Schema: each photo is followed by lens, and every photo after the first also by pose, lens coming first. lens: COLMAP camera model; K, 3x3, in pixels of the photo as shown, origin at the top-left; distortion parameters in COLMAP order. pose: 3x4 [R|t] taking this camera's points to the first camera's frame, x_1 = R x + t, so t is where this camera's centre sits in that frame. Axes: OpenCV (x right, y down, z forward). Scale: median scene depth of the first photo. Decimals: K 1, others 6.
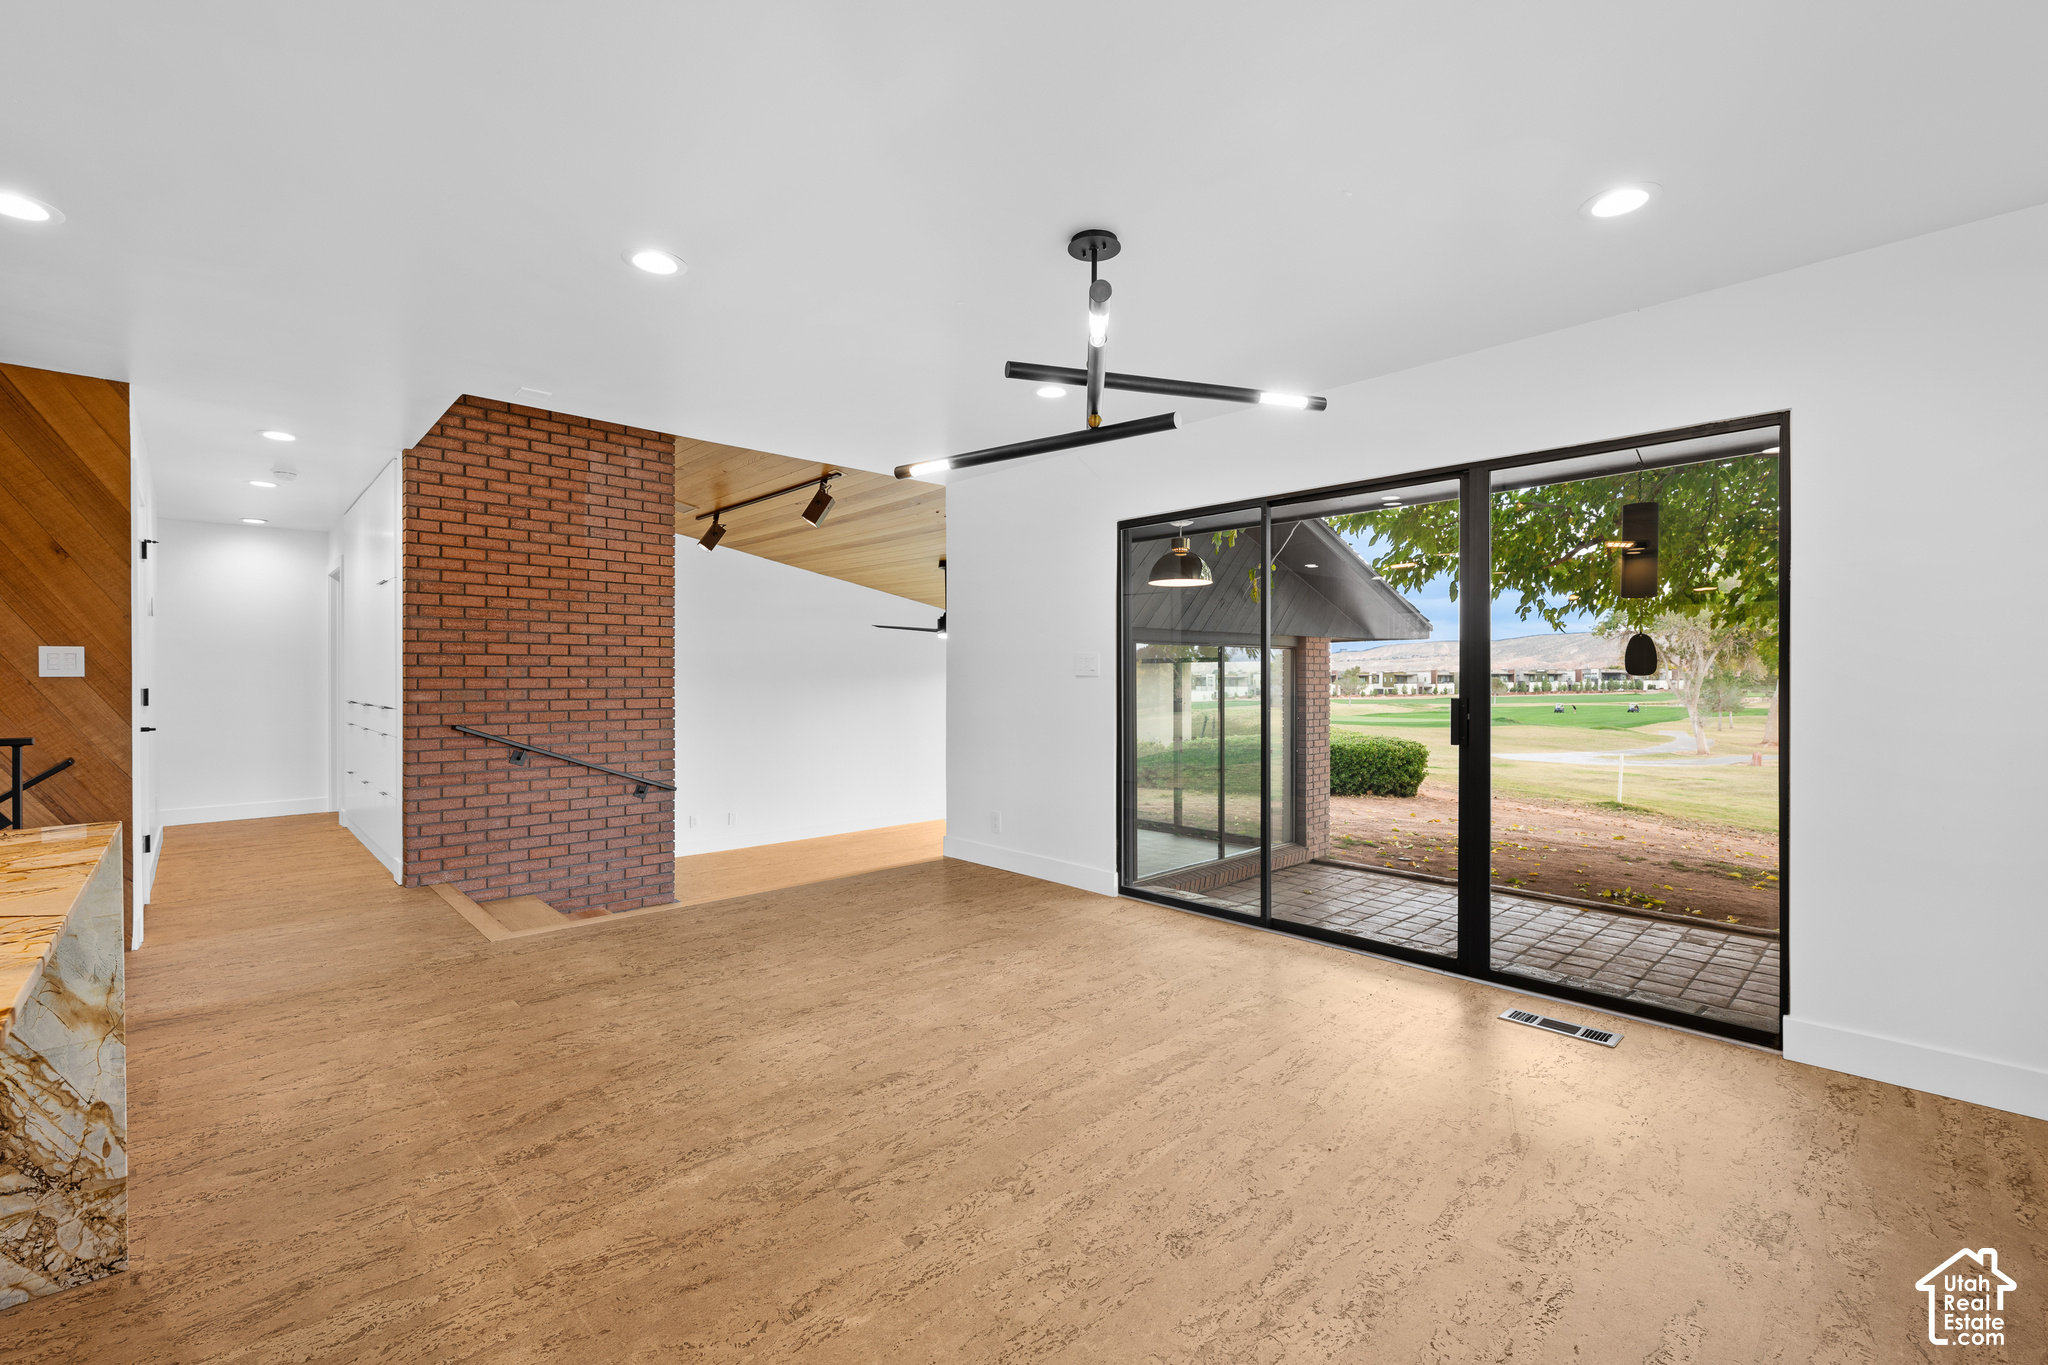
lens RADIAL K [[867.3, 0, 1021.5], [0, 867.3, 685.0], [0, 0, 1]] dist [-0.002747, -0.000042]
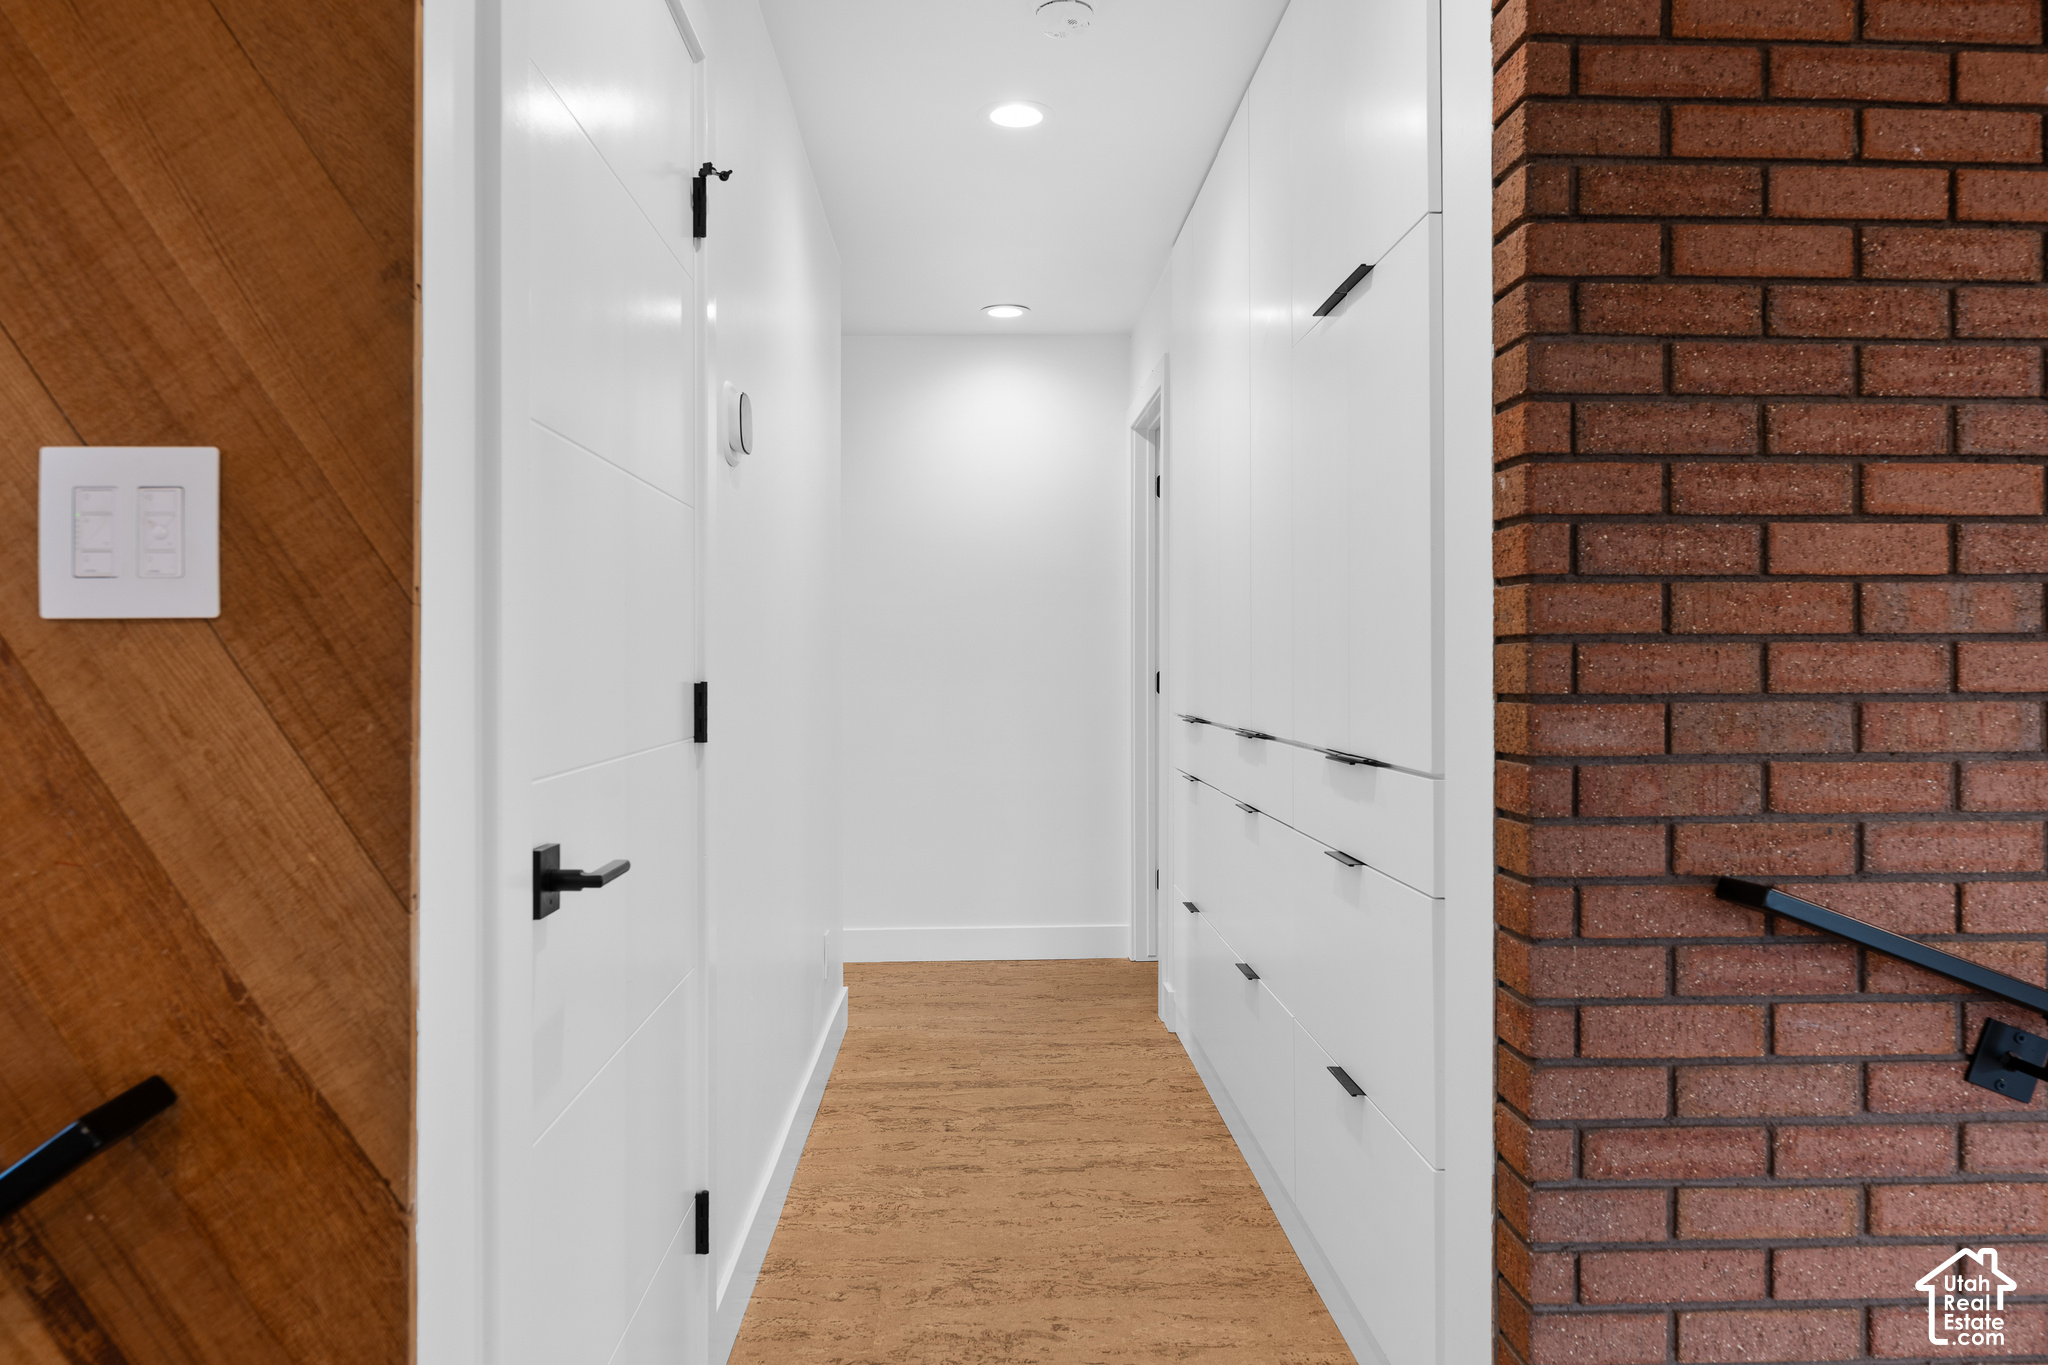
lens RADIAL K [[1408.7, 0, 1036.9], [0, 1408.7, 647.5], [0, 0, 1]] dist [-0.004767, -0.000835]
pose [[0.757223, -0.013137, -0.653024, -0.664950], [-0.003546, 0.999700, -0.024223, 0.002579], [0.653147, 0.020658, 0.756950, 0.770525]]
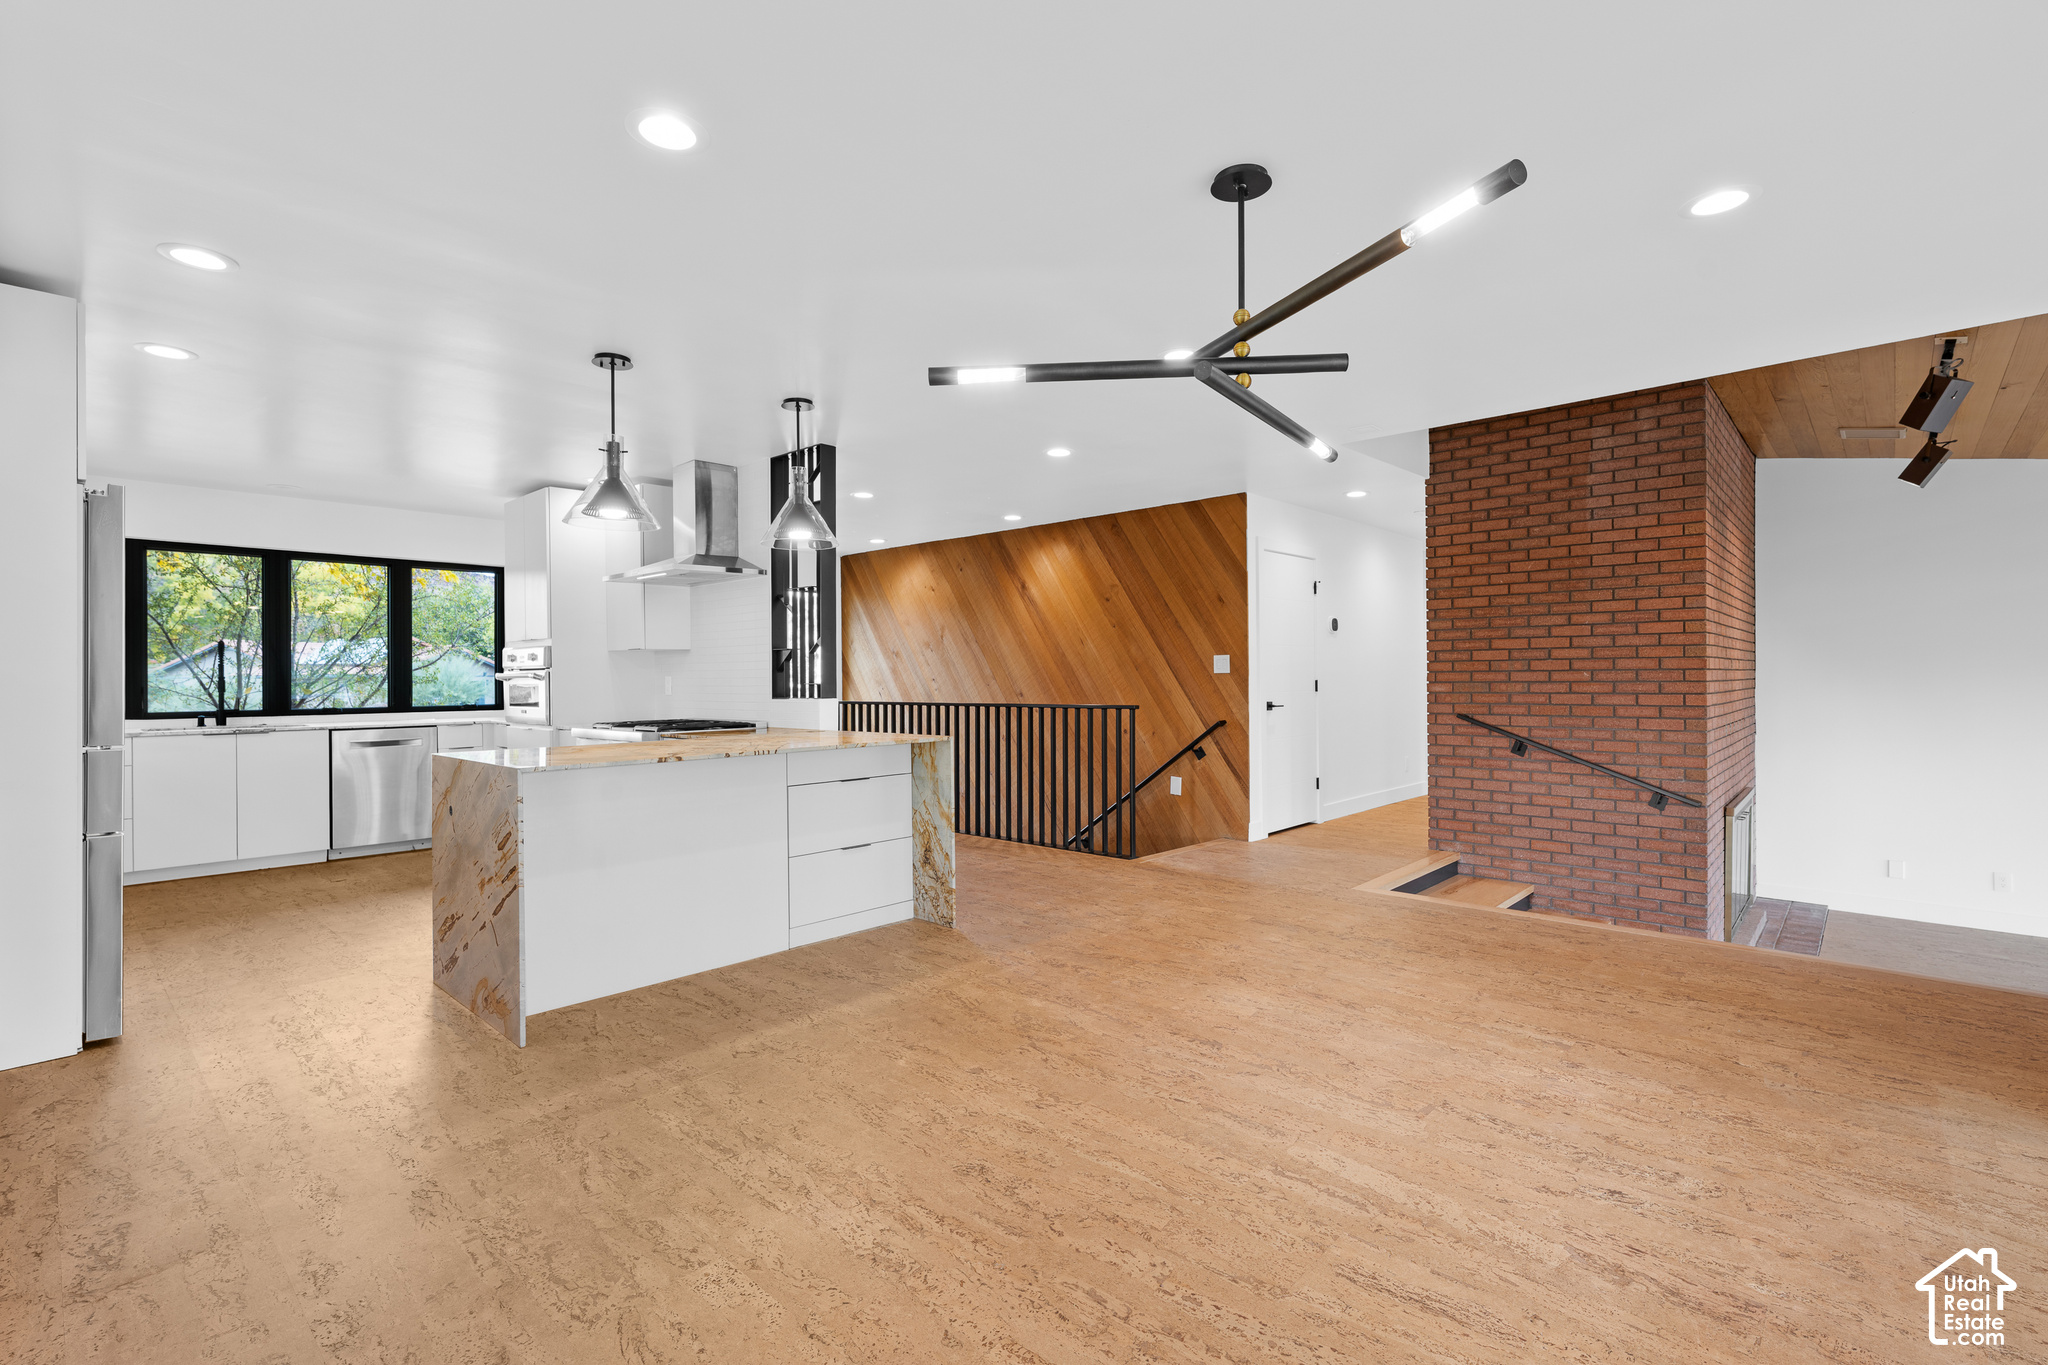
lens RADIAL K [[919.6, 0, 1020.9], [0, 919.6, 676.5], [0, 0, 1]] dist [-0.003155, -0.000337]
pose [[0.058382, 0.000262, -0.998294, 0.591333], [-0.001232, 0.999999, 0.000191, -0.001692], [0.998294, 0.001219, 0.058382, 0.421735]]
